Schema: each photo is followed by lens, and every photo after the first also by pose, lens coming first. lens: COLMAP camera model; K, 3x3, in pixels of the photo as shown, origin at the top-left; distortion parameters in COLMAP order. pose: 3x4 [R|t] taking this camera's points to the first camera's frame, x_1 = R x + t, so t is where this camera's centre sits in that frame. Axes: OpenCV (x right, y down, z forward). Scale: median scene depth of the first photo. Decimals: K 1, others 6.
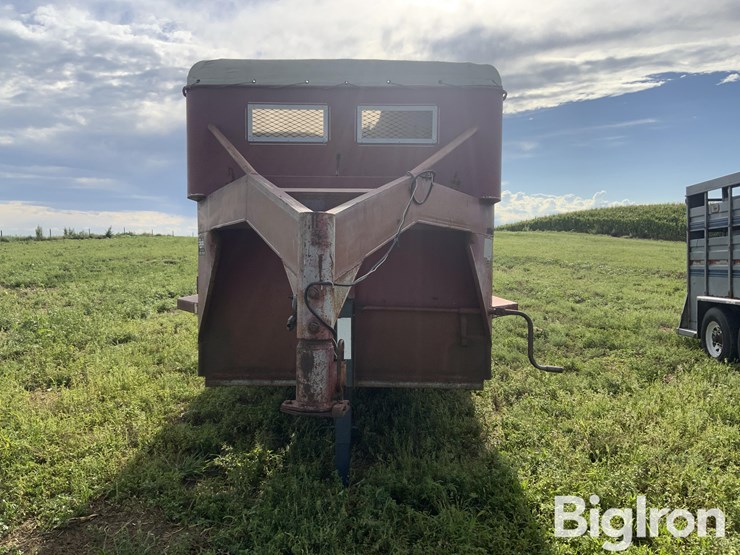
lens RADIAL K [[673.9, 0, 368.8], [0, 673.9, 276.4], [0, 0, 1]] dist [0.060029, 0.000000]
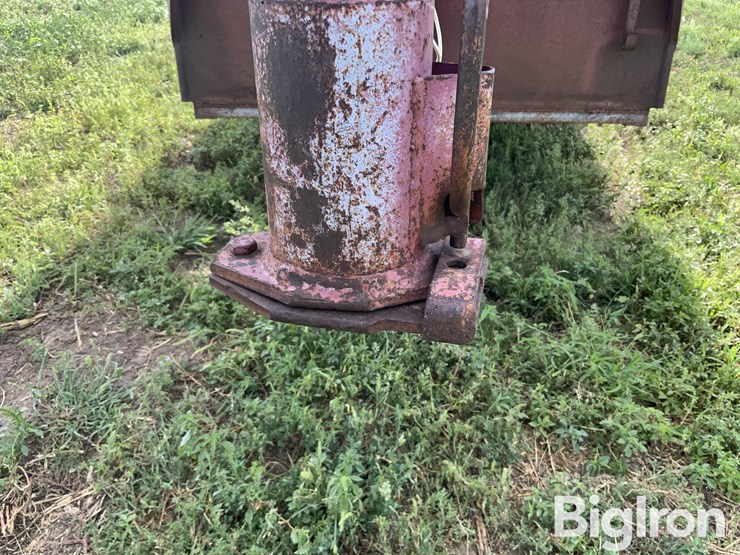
lens RADIAL K [[624.7, 0, 367.8], [0, 624.7, 277.2], [0, 0, 1]] dist [0.006190, -0.020049]
pose [[0.996562, 0.021126, -0.080111, -0.029626], [0.014545, 0.907315, 0.420200, 0.054219], [0.081563, -0.419920, 0.903889, 0.427382]]
